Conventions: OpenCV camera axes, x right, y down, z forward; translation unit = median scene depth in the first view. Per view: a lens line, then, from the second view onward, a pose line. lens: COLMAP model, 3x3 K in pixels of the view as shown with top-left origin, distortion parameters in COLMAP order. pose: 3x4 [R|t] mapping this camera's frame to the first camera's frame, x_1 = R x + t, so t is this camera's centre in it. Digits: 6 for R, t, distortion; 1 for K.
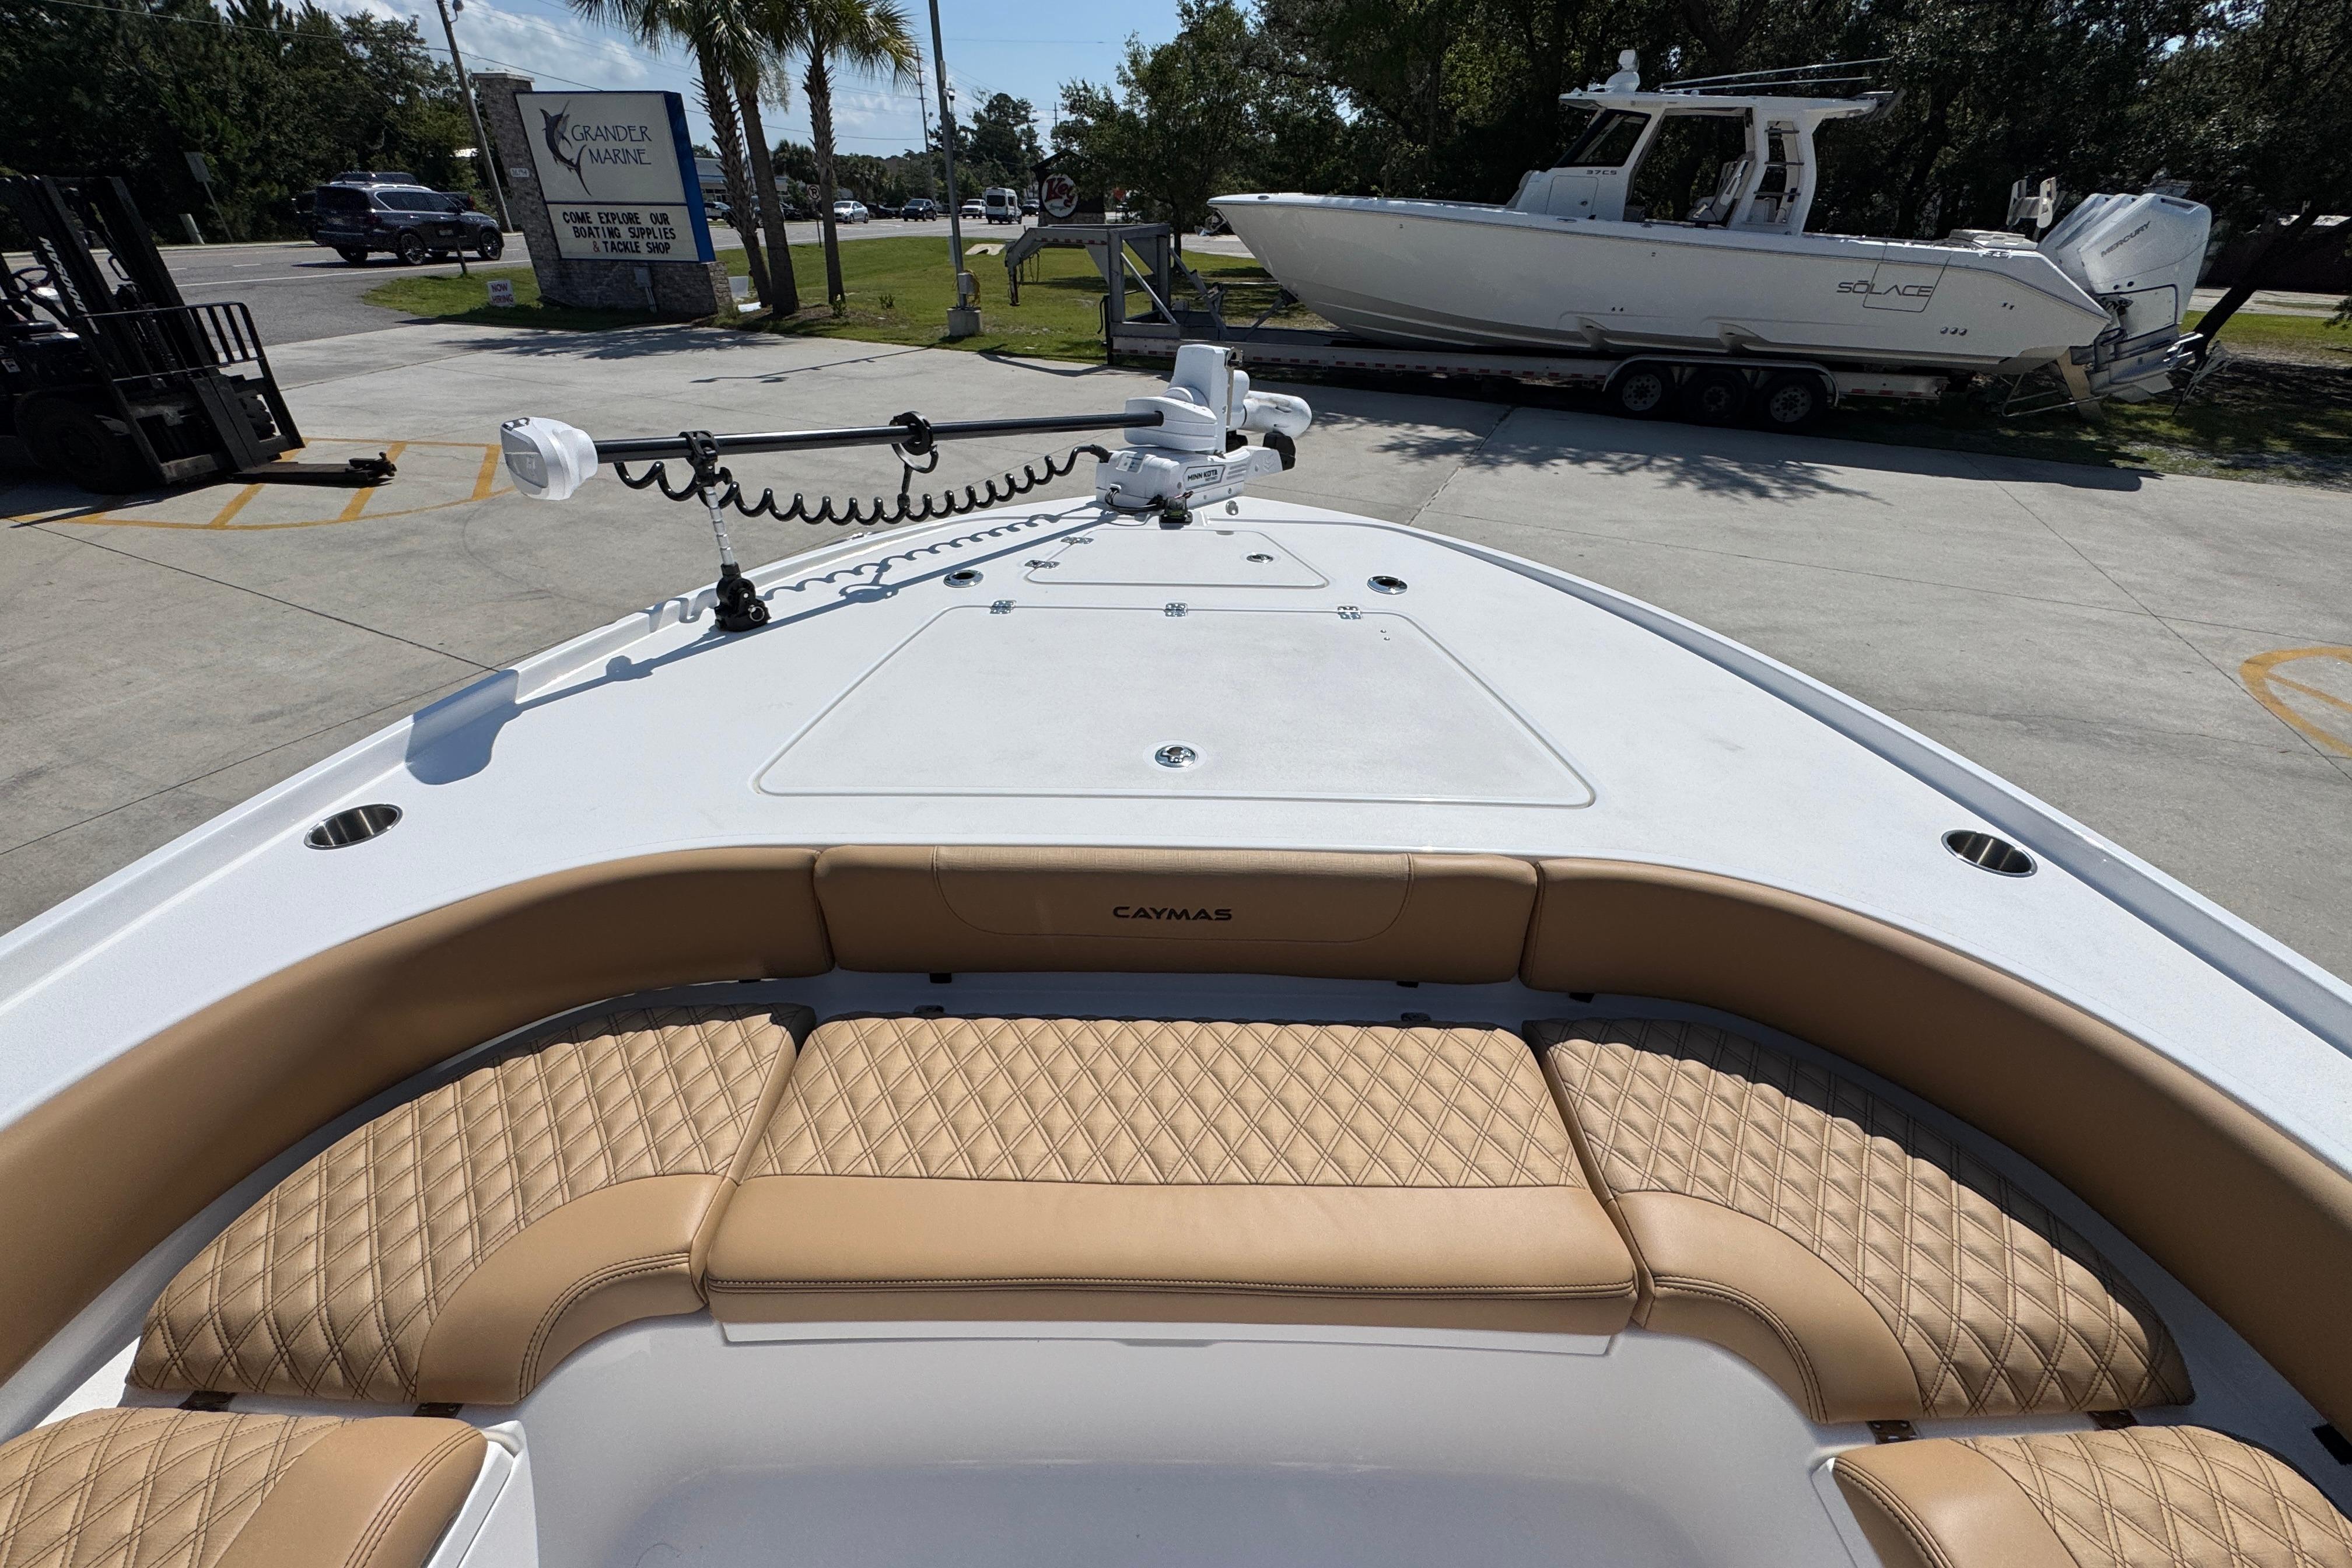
lens RADIAL K [[941.4, 0, 1175.3], [0, 941.4, 781.2], [0, 0, 1]] dist [-0.003096, 0.000437]
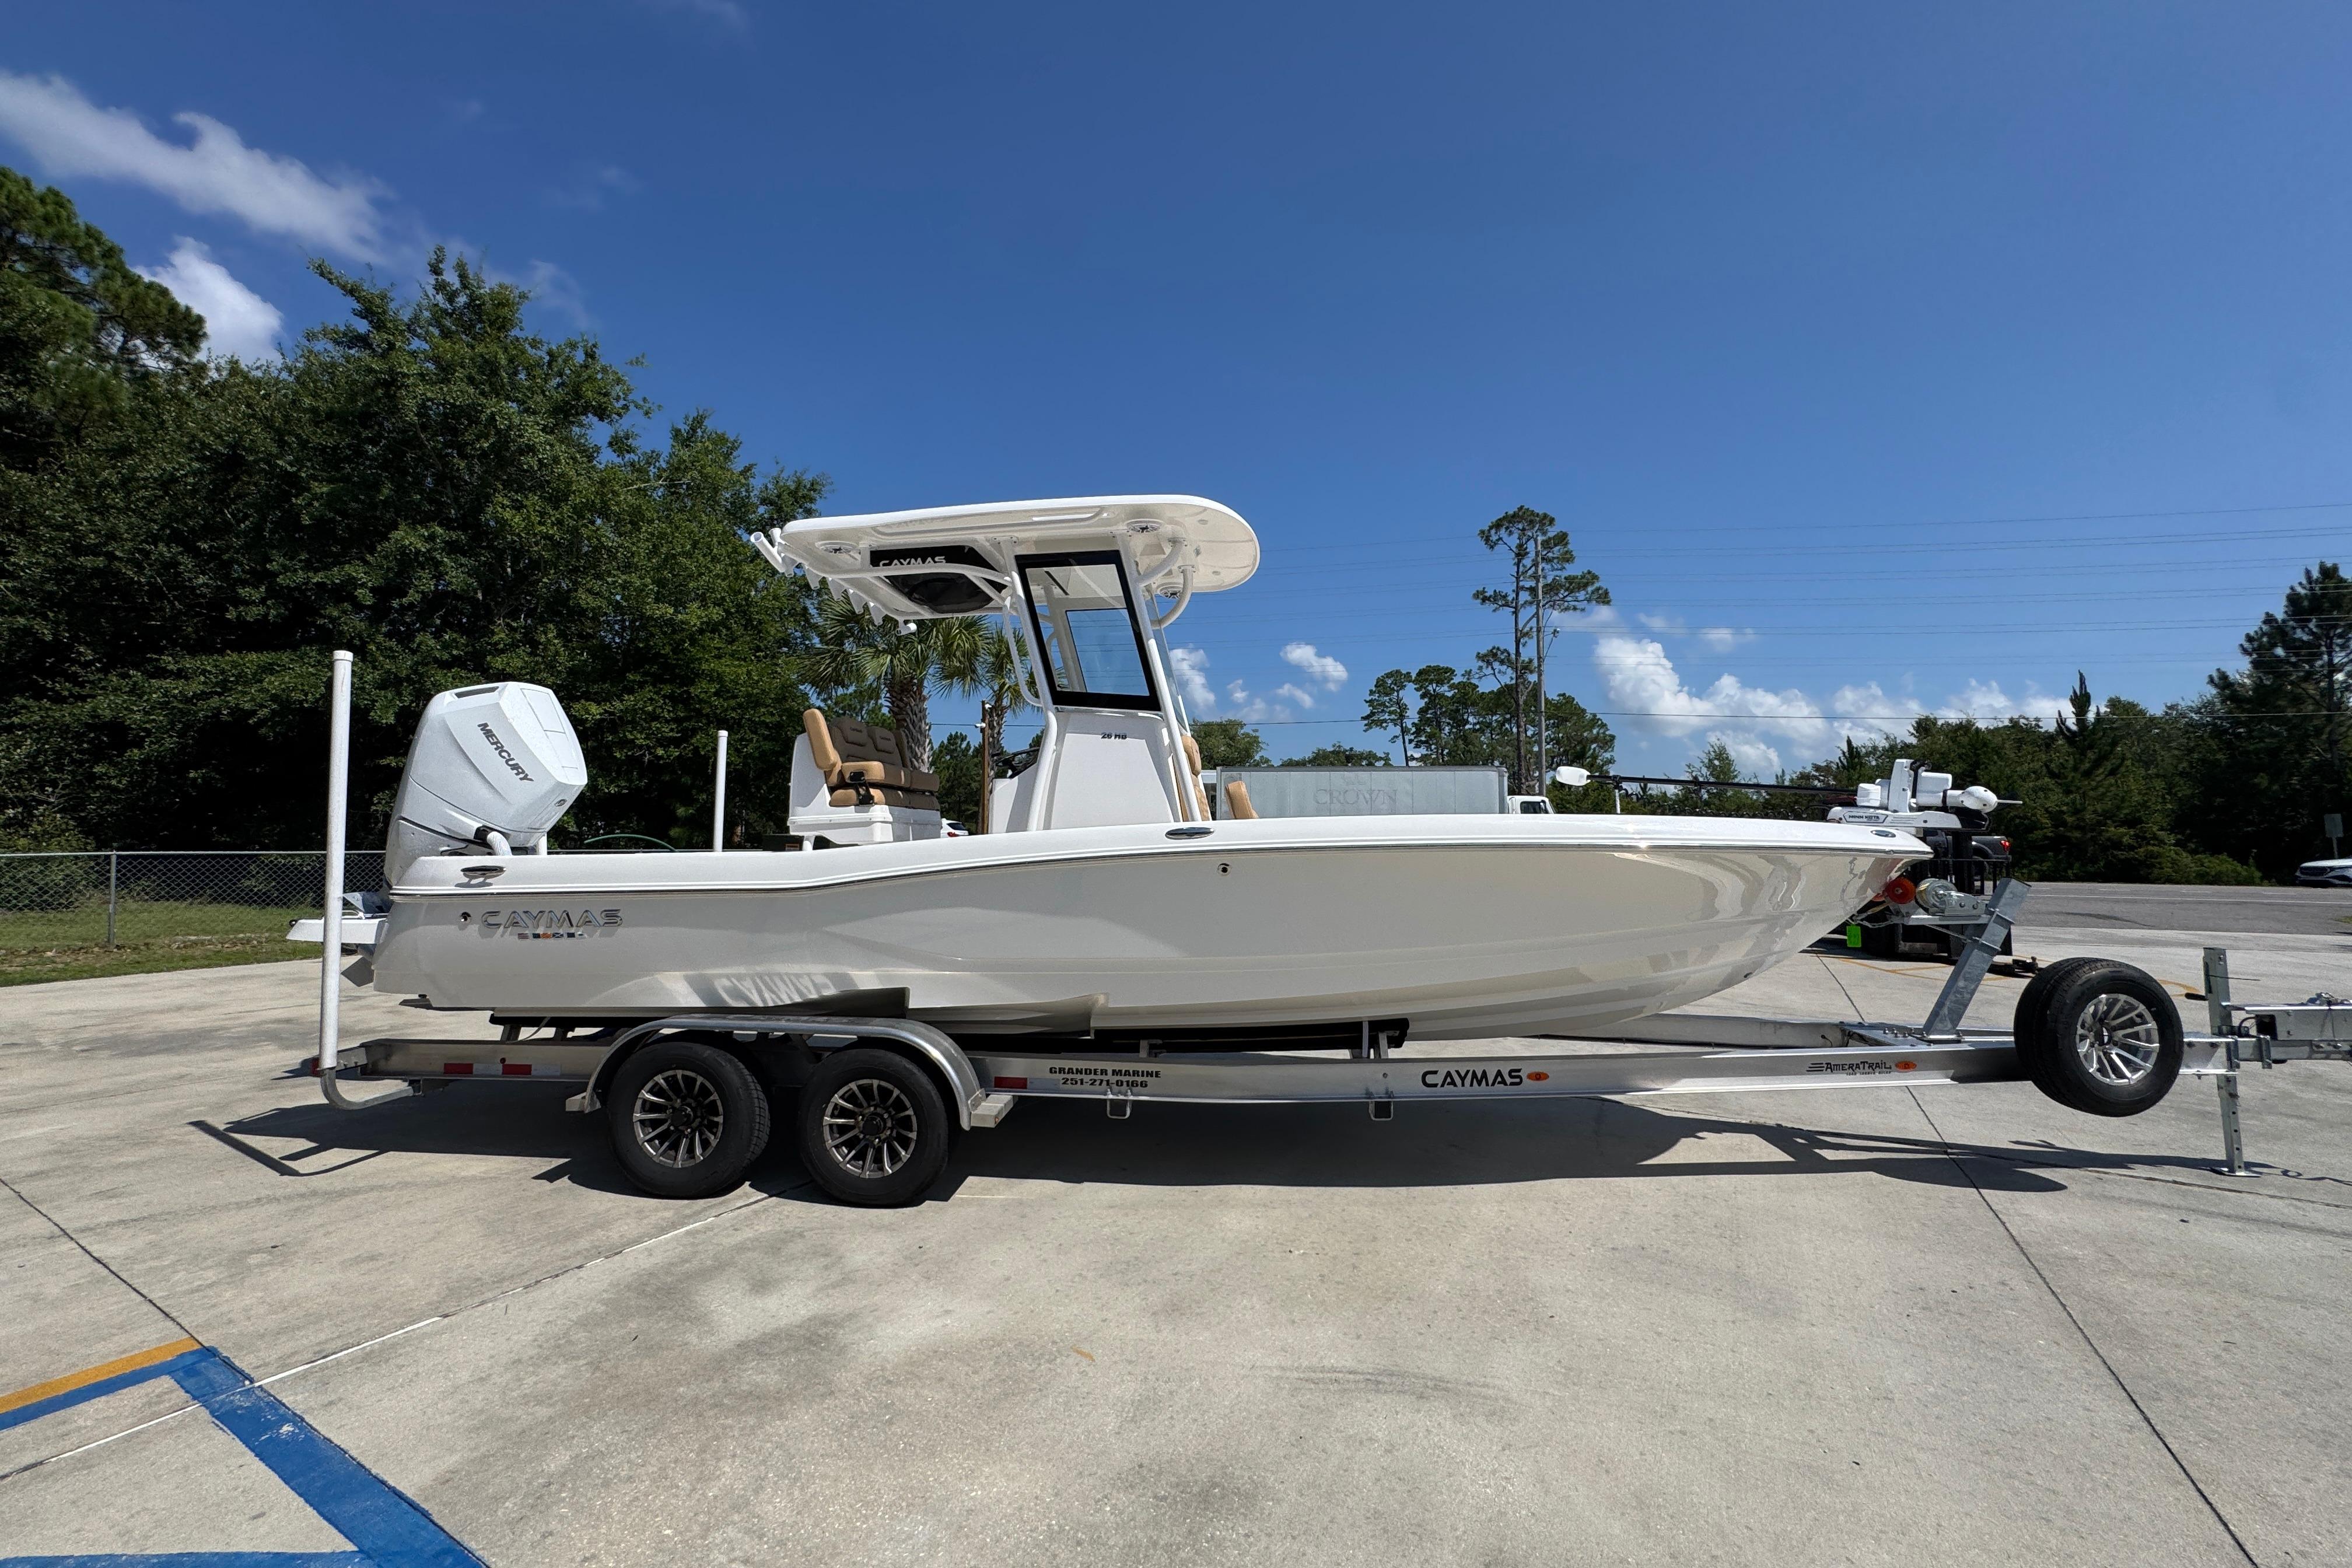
lens RADIAL K [[941.4, 0, 1175.4], [0, 941.4, 776.6], [0, 0, 1]] dist [-0.003096, 0.000437]
pose [[-0.097449, -0.087148, -0.991418, 0.329757], [-0.536811, 0.843432, -0.021375, 0.062814], [0.838056, 0.530121, -0.128974, 0.006398]]
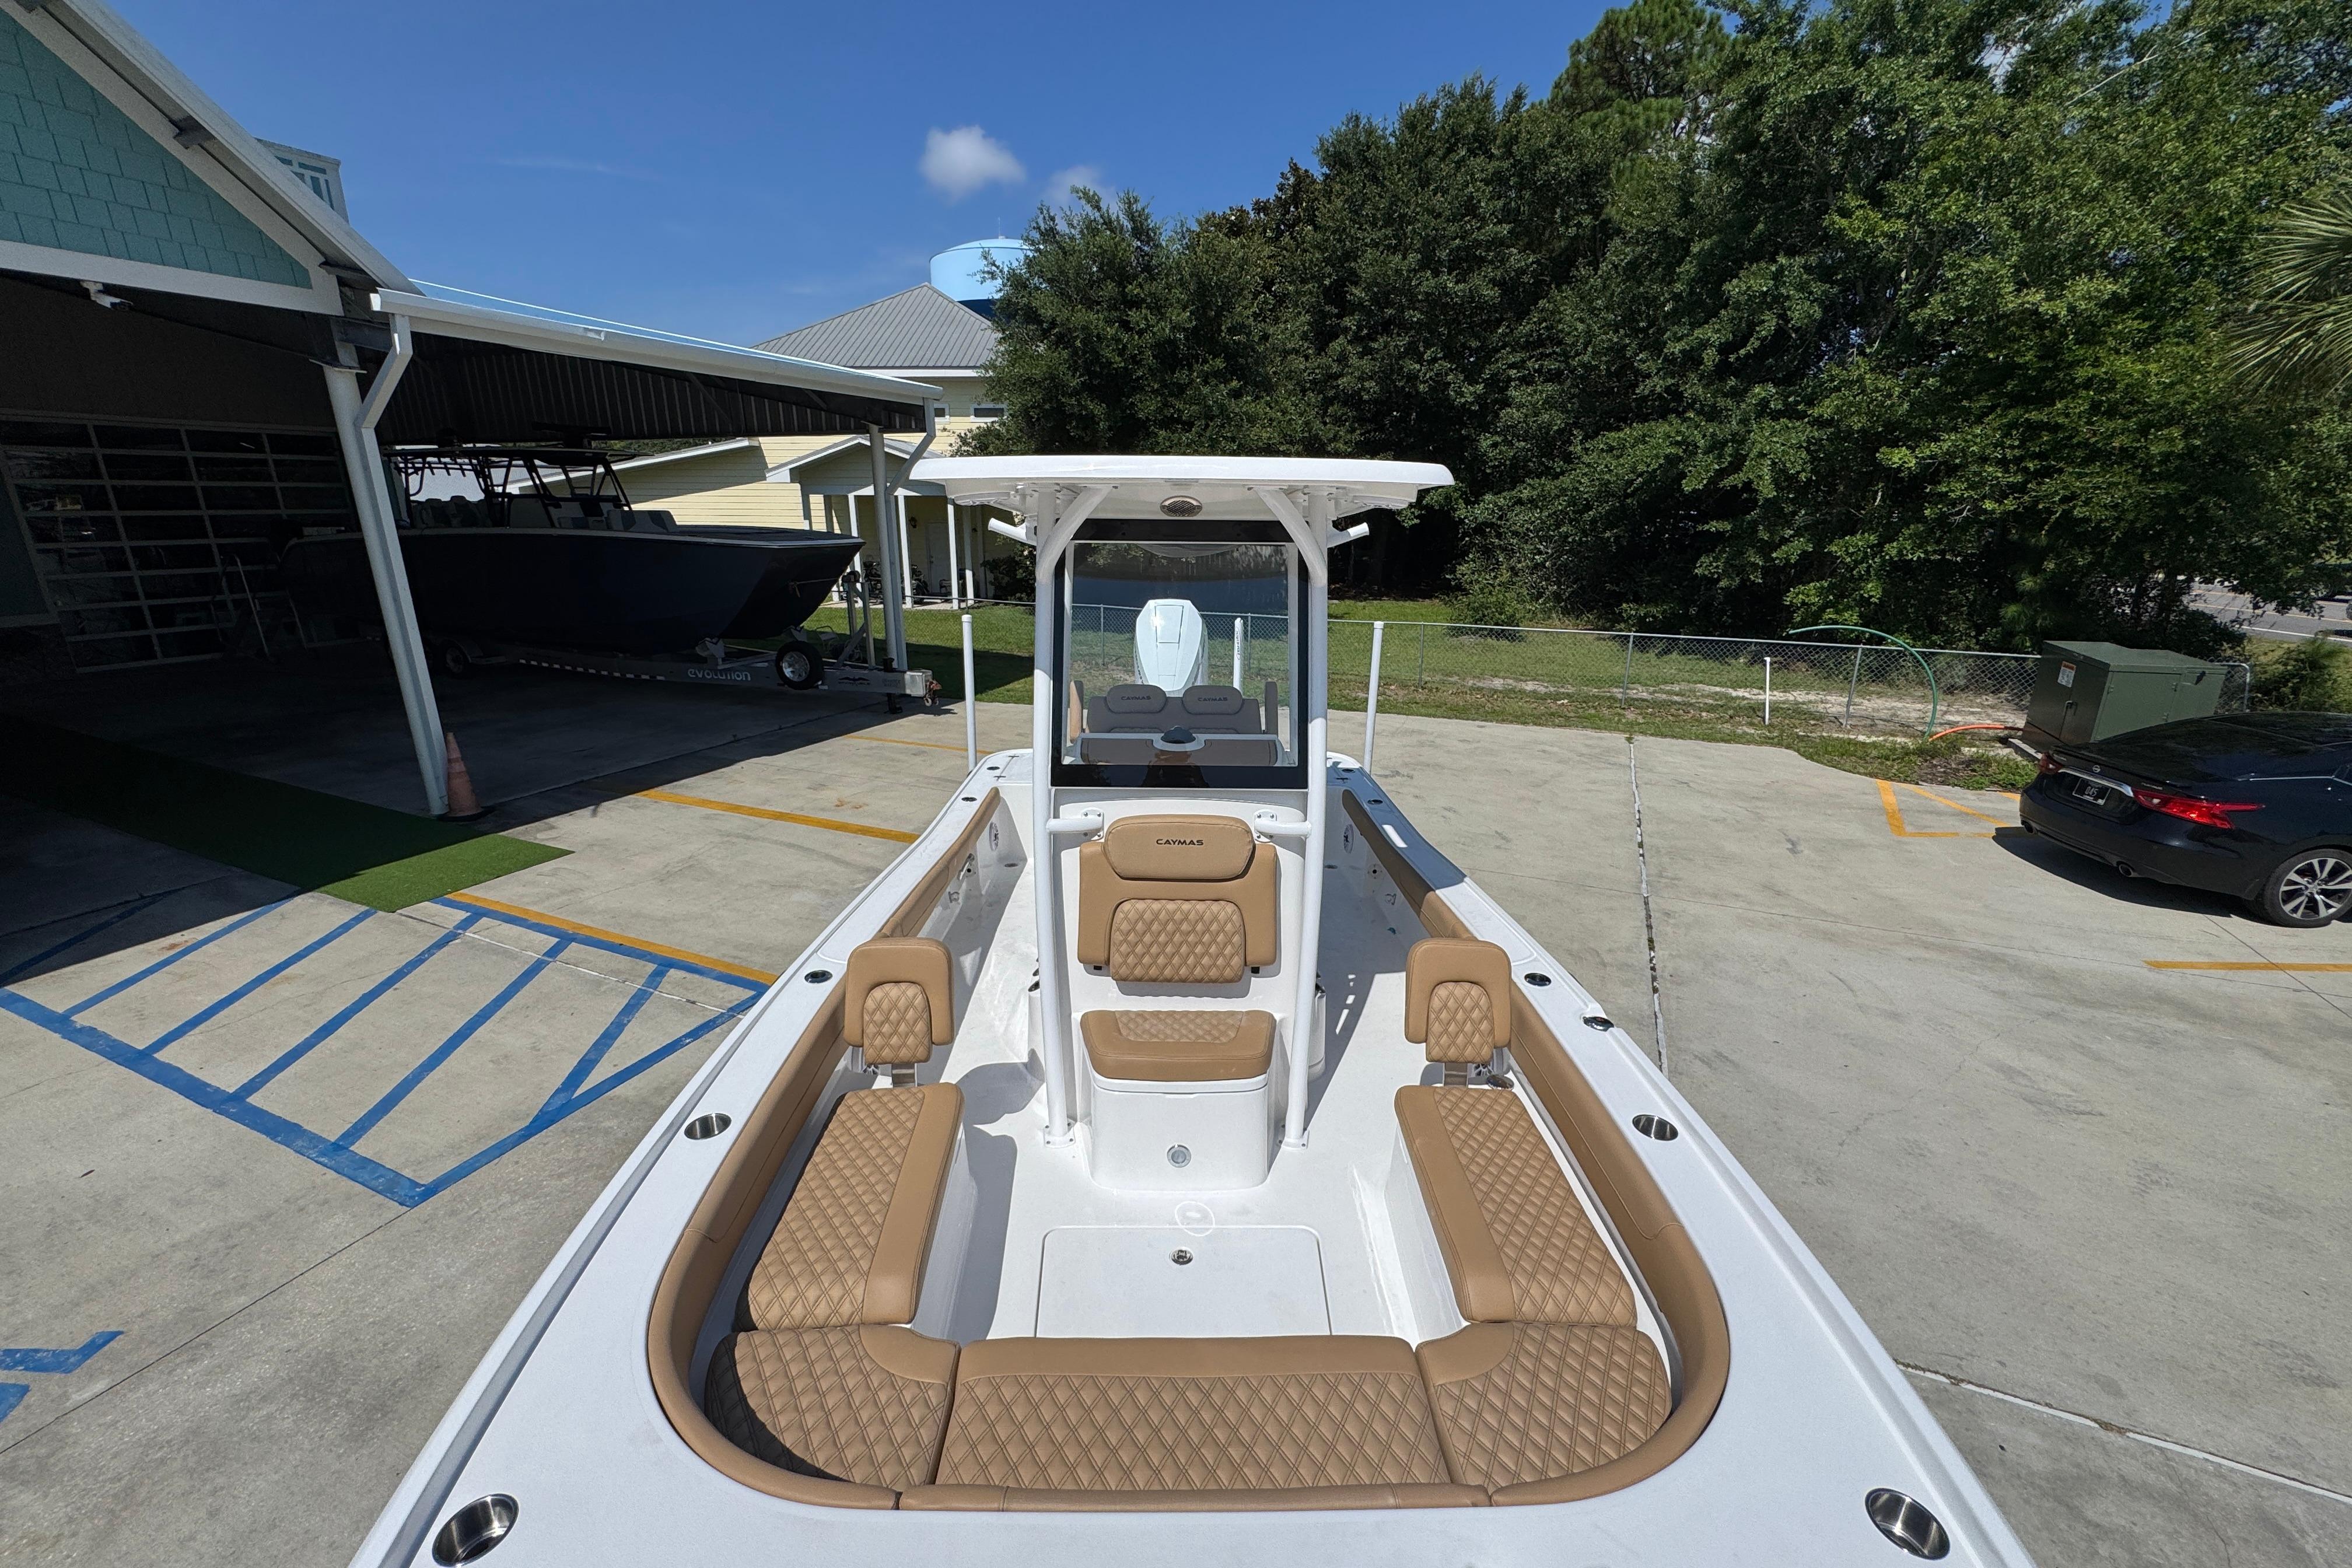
lens RADIAL K [[941.4, 0, 1176.4], [0, 941.4, 782.0], [0, 0, 1]] dist [-0.003096, 0.000437]
pose [[-0.999550, -0.020692, -0.021739, 0.005353], [-0.029996, 0.665169, 0.746090, -0.109046], [-0.000978, 0.746406, -0.665490, 0.084666]]
